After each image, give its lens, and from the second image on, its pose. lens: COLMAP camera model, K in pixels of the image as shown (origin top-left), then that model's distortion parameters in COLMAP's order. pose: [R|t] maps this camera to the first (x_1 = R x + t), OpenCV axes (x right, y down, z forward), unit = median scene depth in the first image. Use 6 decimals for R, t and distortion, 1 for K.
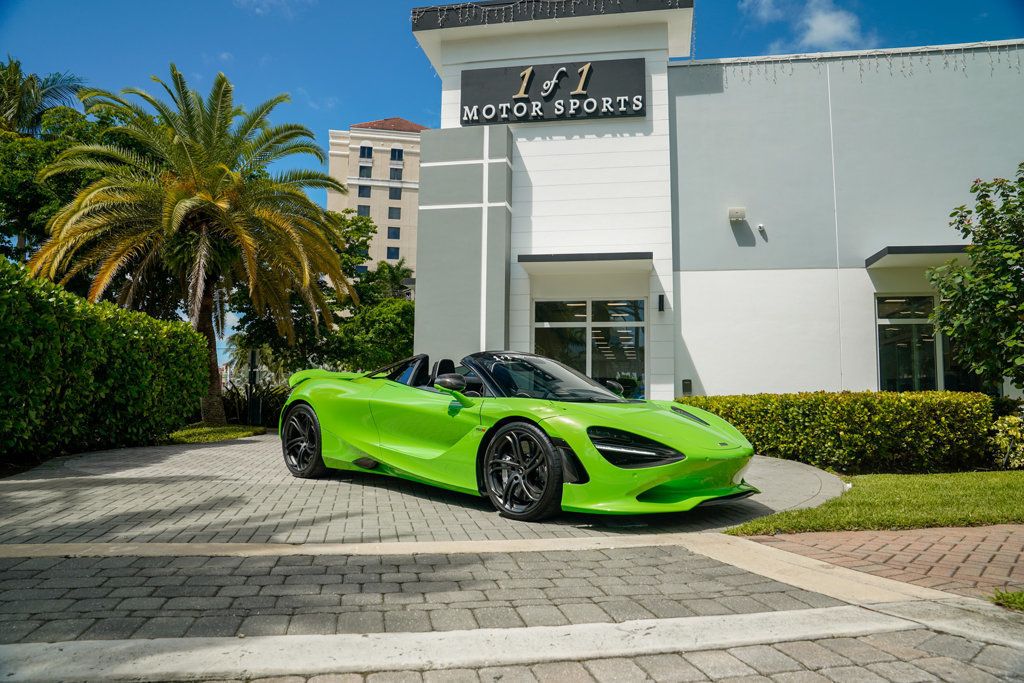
lens RADIAL K [[712.0, 0, 512.2], [0, 712.0, 342.1], [0, 0, 1]] dist [-0.126637, 0.088450]
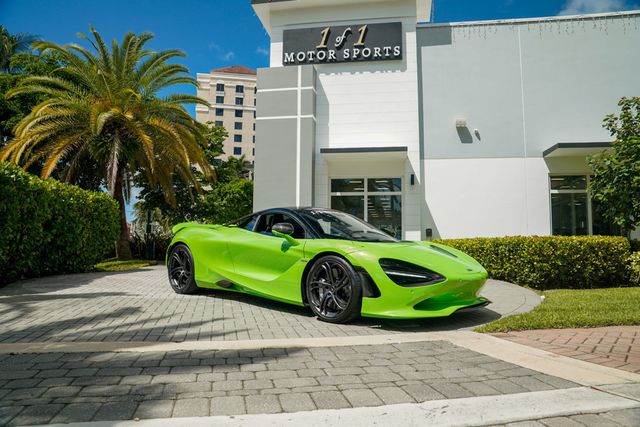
lens RADIAL K [[445.0, 0, 318.6], [0, 445.0, 211.8], [0, 0, 1]] dist [-0.126637, 0.088450]
pose [[0.999892, -0.002624, 0.014428, -0.015183], [0.002470, 0.999940, 0.010685, 0.006818], [-0.014455, -0.010649, 0.999839, 0.047811]]
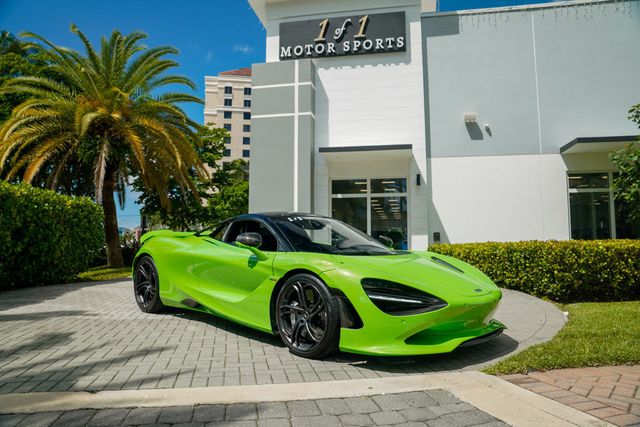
lens RADIAL K [[445.0, 0, 316.5], [0, 445.0, 213.9], [0, 0, 1]] dist [-0.126637, 0.088450]
pose [[0.999809, -0.012389, -0.015124, 0.023046], [0.012552, 0.999864, 0.010724, 0.003261], [0.014989, -0.010912, 0.999828, 0.143371]]
